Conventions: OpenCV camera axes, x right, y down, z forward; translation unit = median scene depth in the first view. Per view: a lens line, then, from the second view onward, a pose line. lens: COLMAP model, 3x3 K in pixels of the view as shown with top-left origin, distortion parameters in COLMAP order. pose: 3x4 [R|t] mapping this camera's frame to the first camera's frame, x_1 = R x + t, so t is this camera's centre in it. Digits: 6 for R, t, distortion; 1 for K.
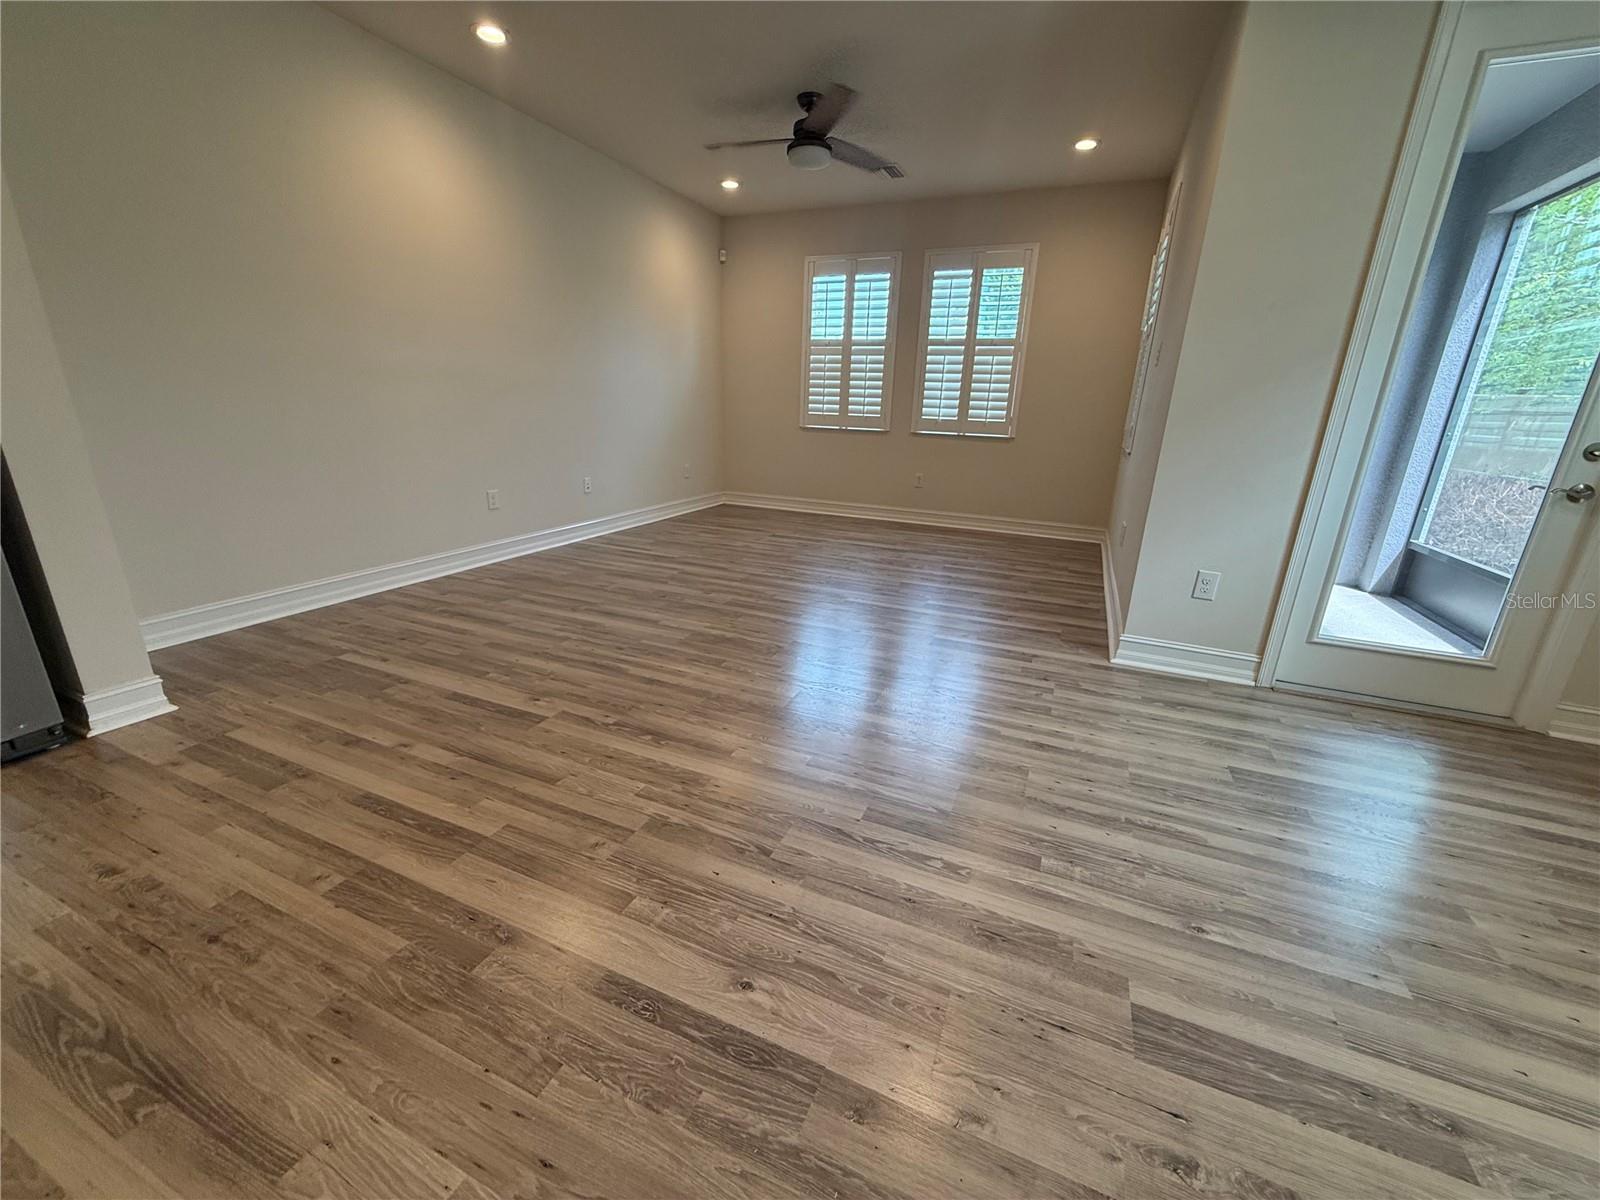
lens RADIAL K [[636.9, 0, 796.2], [0, 636.9, 599.8], [0, 0, 1]] dist [-0.001421, 0.000567]
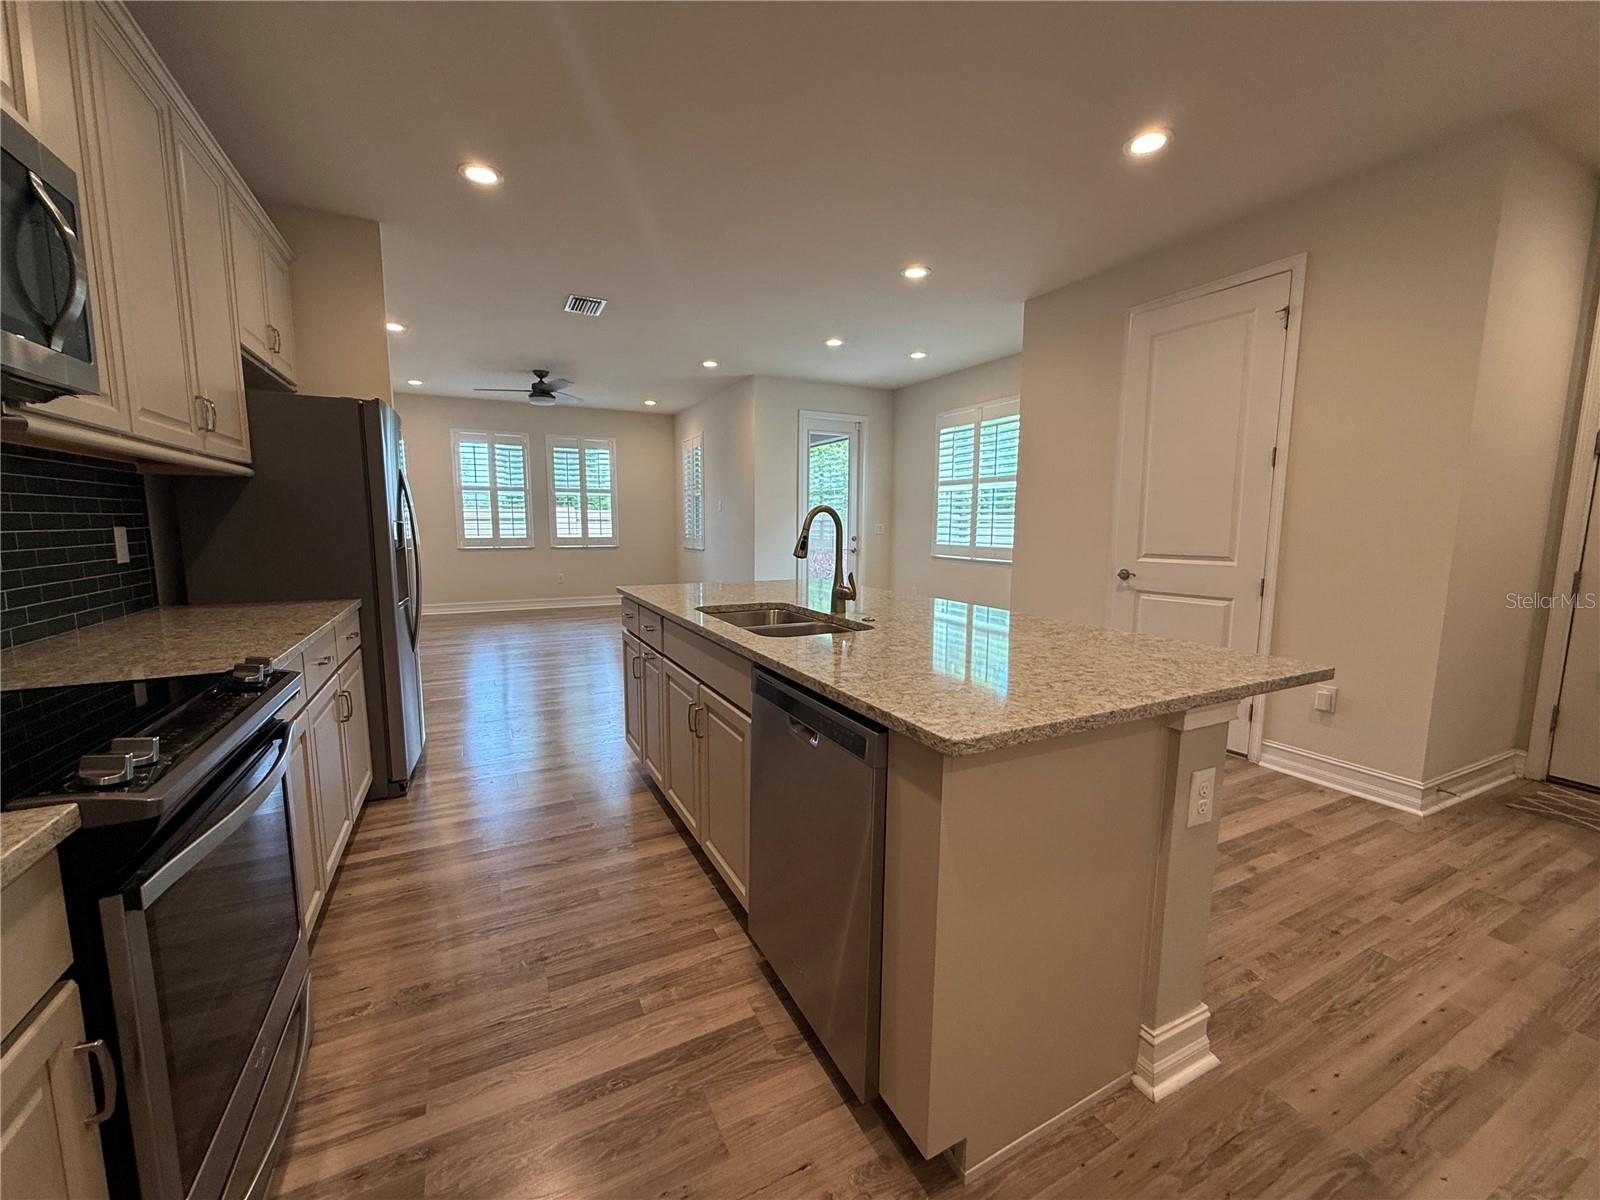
lens RADIAL K [[636.9, 0, 793.3], [0, 636.9, 600.0], [0, 0, 1]] dist [-0.001421, 0.000567]
pose [[0.637791, -0.124420, 0.760094, -1.023207], [0.244756, 0.968452, -0.046847, 0.109209], [-0.730286, 0.215916, 0.648123, -0.591793]]
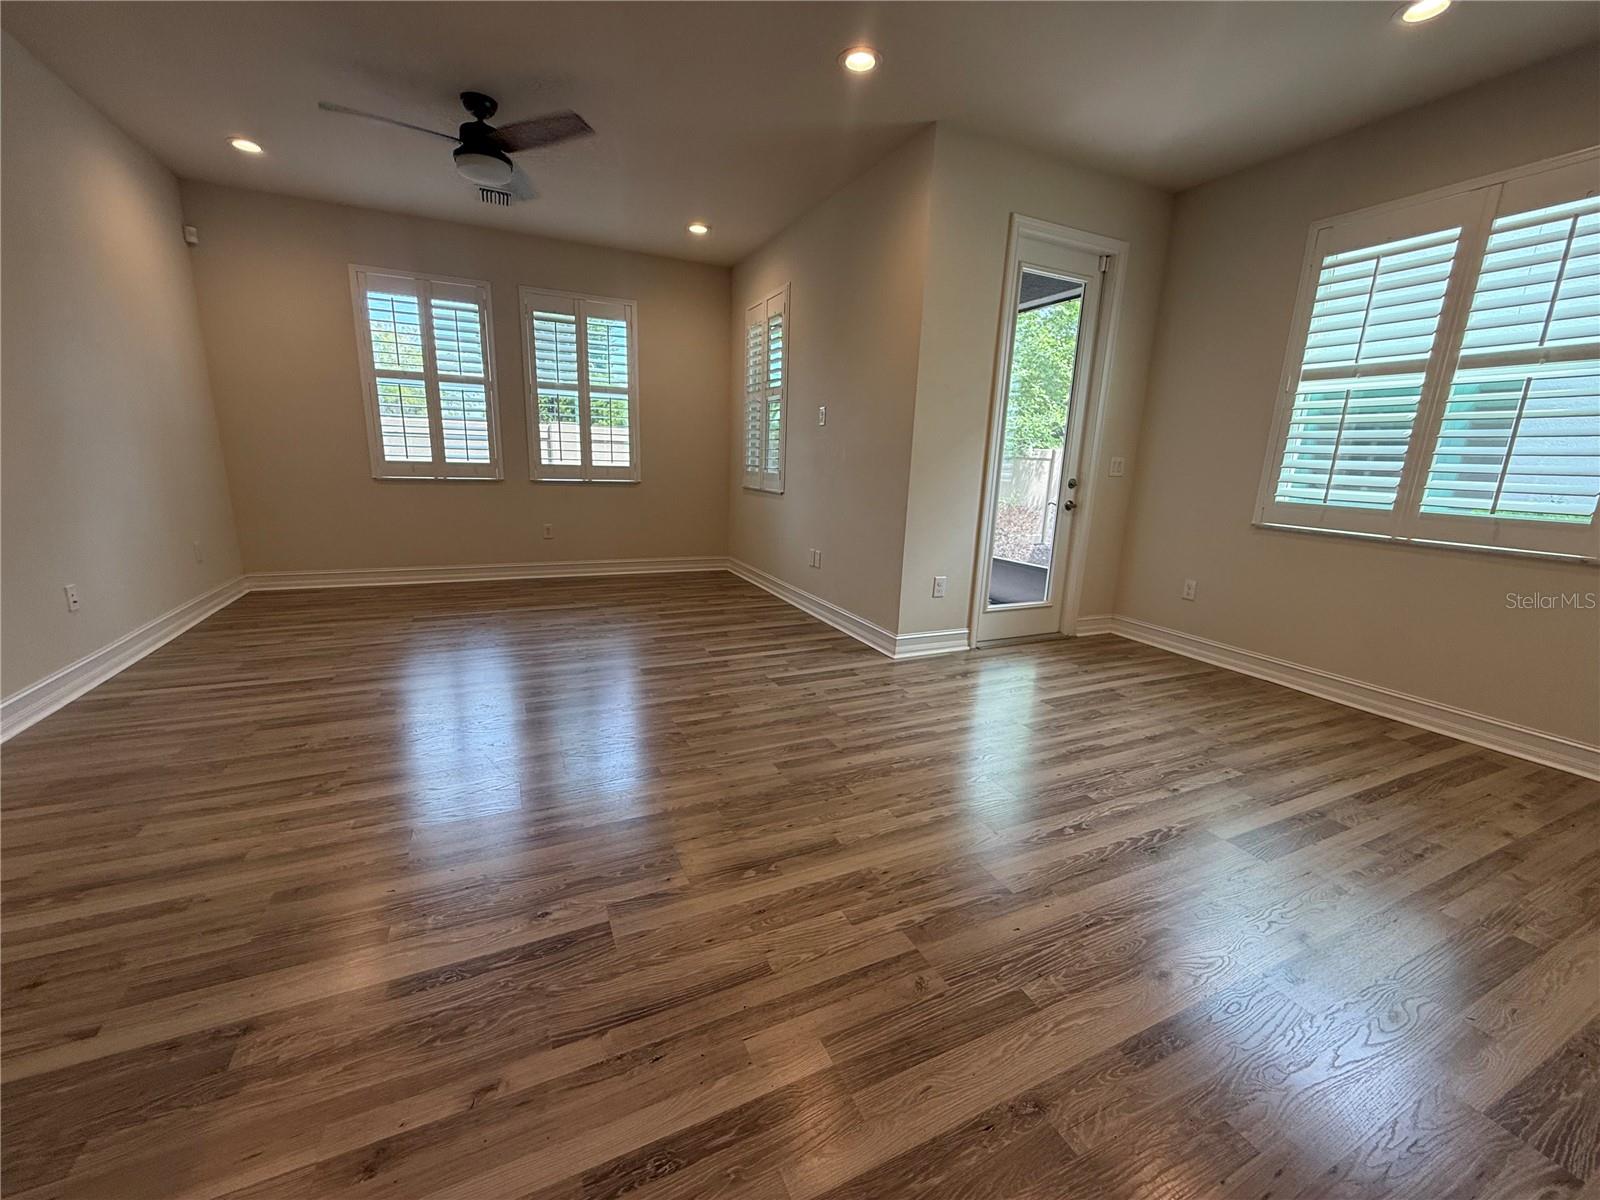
lens RADIAL K [[636.9, 0, 793.8], [0, 636.9, 600.3], [0, 0, 1]] dist [-0.001421, 0.000567]
pose [[0.661514, -0.176549, 0.728855, -0.451180], [0.211329, 0.976392, 0.044707, -0.095534], [-0.719541, 0.124454, 0.683207, 0.213225]]
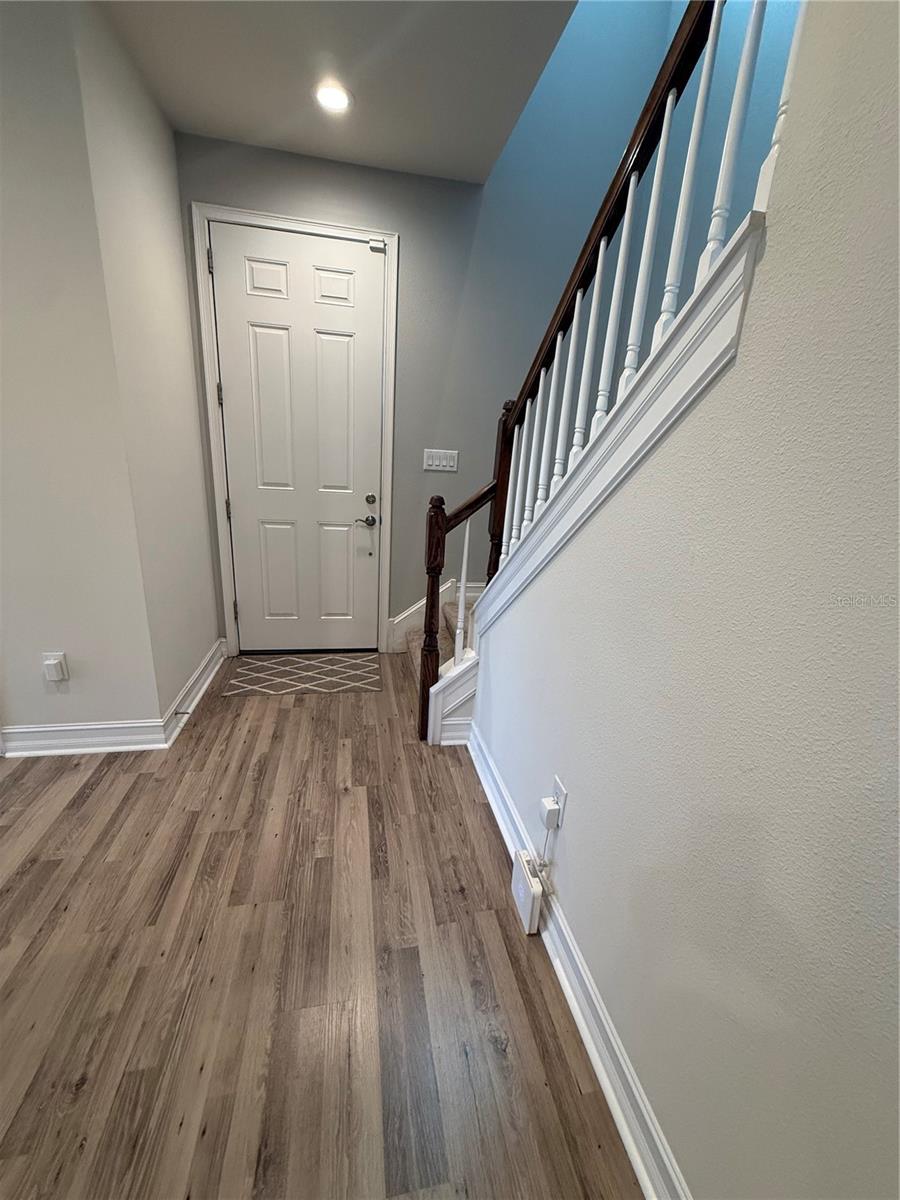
lens RADIAL K [[477.7, 0, 446.5], [0, 477.7, 594.4], [0, 0, 1]] dist [-0.001421, 0.000567]
pose [[-0.565855, -0.305474, 0.765828, -0.578072], [0.173663, 0.863841, 0.472885, 0.112229], [-0.806008, 0.400581, -0.435759, -0.698501]]
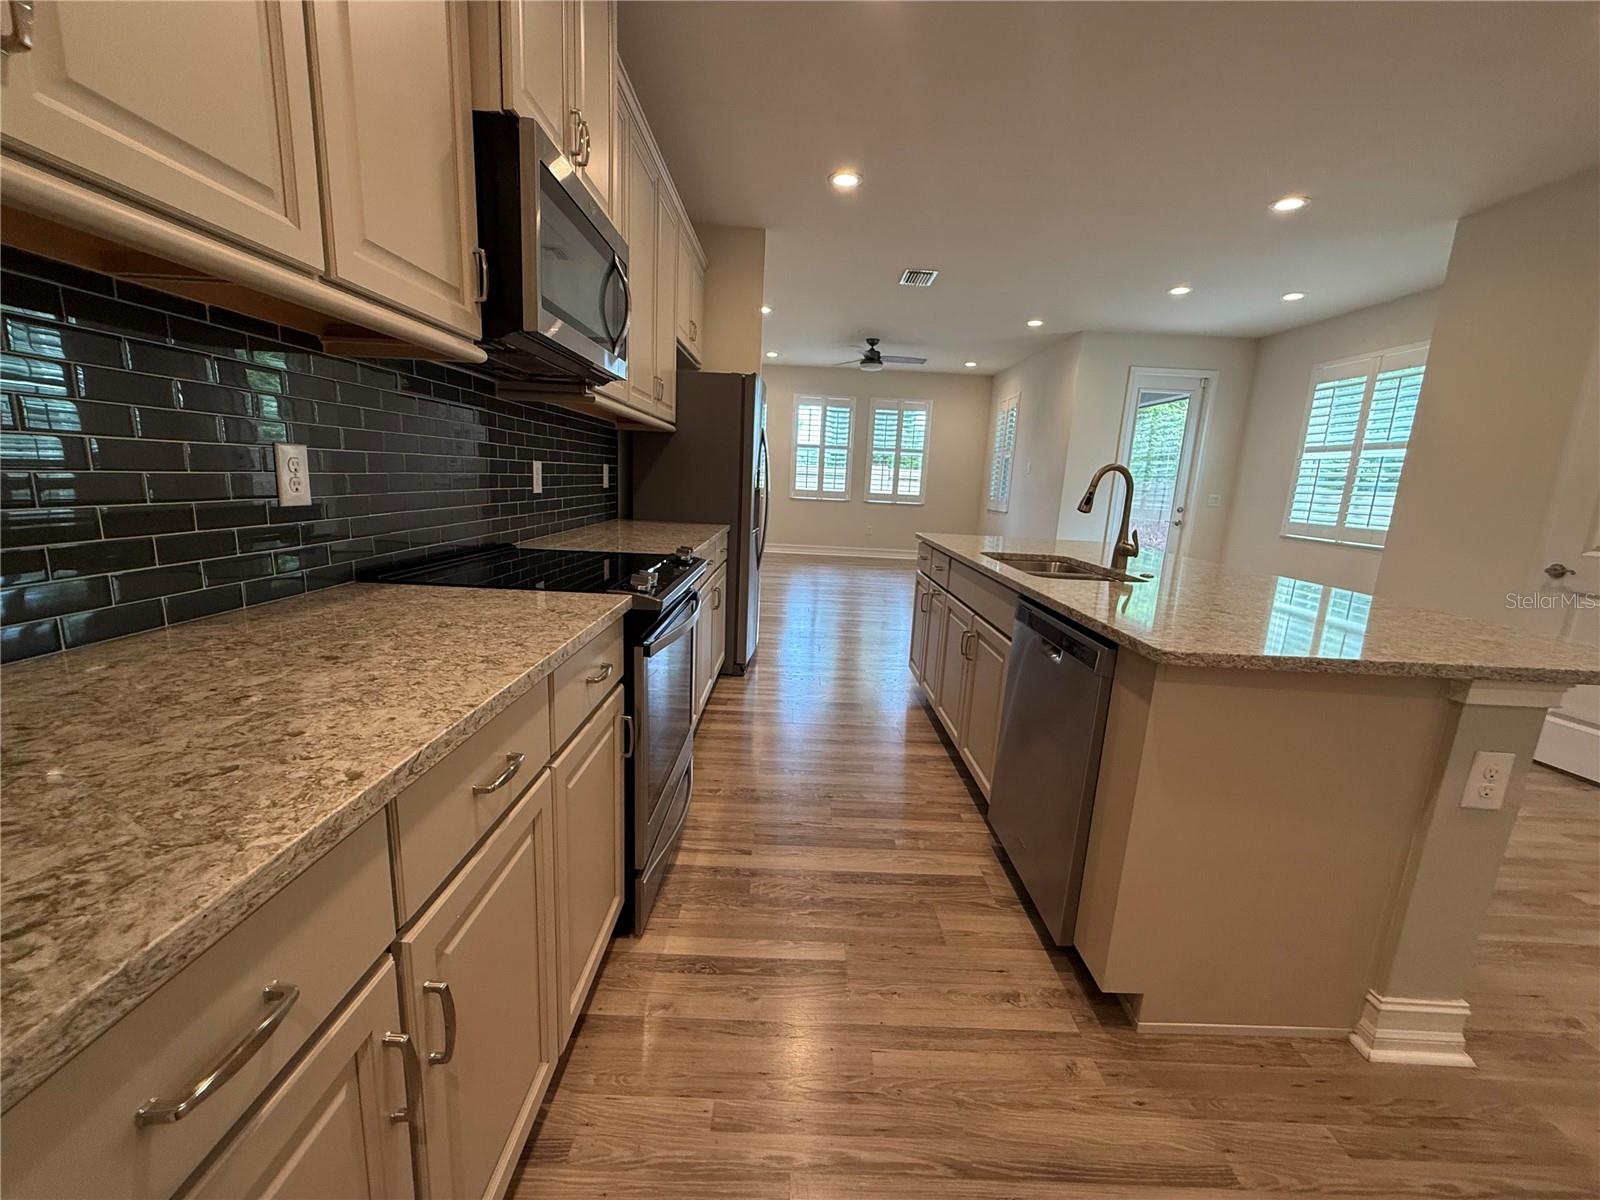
lens RADIAL K [[636.9, 0, 792.7], [0, 636.9, 603.3], [0, 0, 1]] dist [-0.001421, 0.000567]
pose [[0.918648, -0.066933, 0.389366, -1.093581], [0.101064, 0.992566, -0.067820, 0.153719], [-0.381932, 0.101654, 0.918583, -0.696861]]
